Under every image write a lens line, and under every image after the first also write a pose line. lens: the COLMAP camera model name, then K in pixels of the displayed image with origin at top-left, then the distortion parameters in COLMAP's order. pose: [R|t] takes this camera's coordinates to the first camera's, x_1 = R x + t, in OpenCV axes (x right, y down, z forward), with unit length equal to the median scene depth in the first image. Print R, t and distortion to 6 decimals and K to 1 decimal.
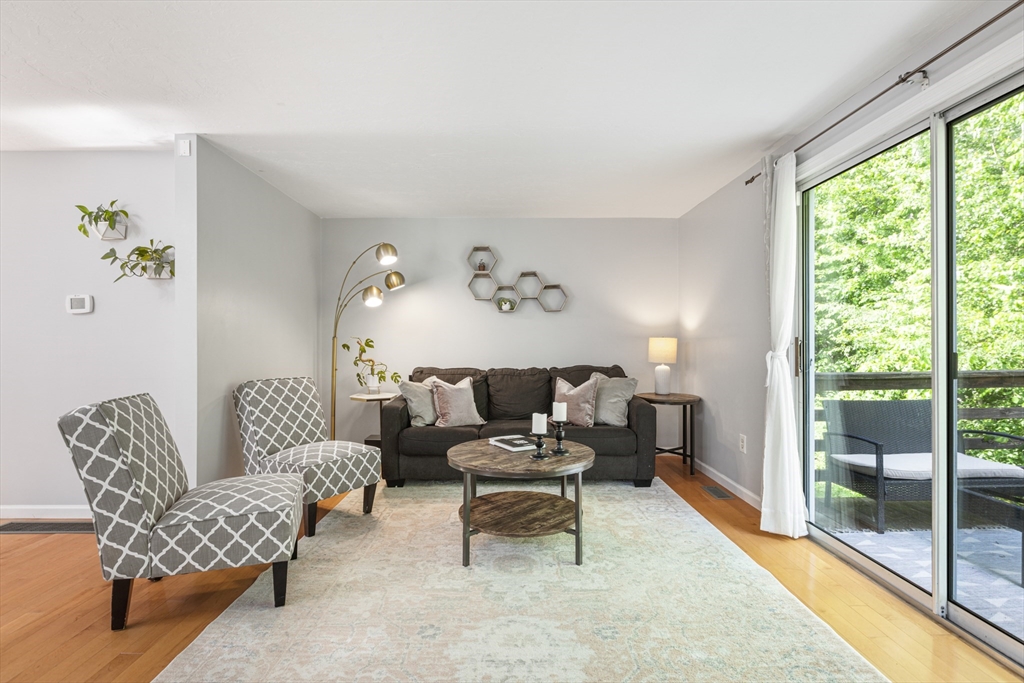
lens RADIAL K [[481.2, 0, 512.0], [0, 481.2, 341.5], [0, 0, 1]] dist [-0.001767, -0.000267]
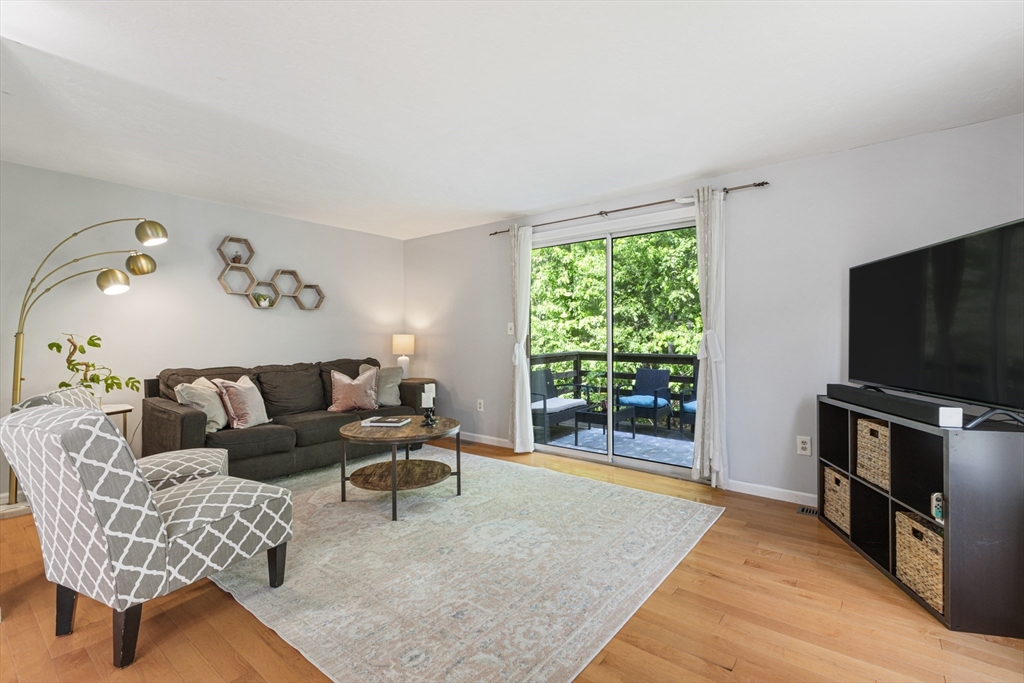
lens RADIAL K [[460.1, 0, 512.0], [0, 460.1, 341.5], [0, 0, 1]] dist [0.000366, 0.000296]
pose [[0.629091, -0.010569, 0.777260, -0.512281], [0.002251, 0.999928, 0.011775, -0.003953], [-0.777328, -0.005658, 0.629070, 0.015206]]
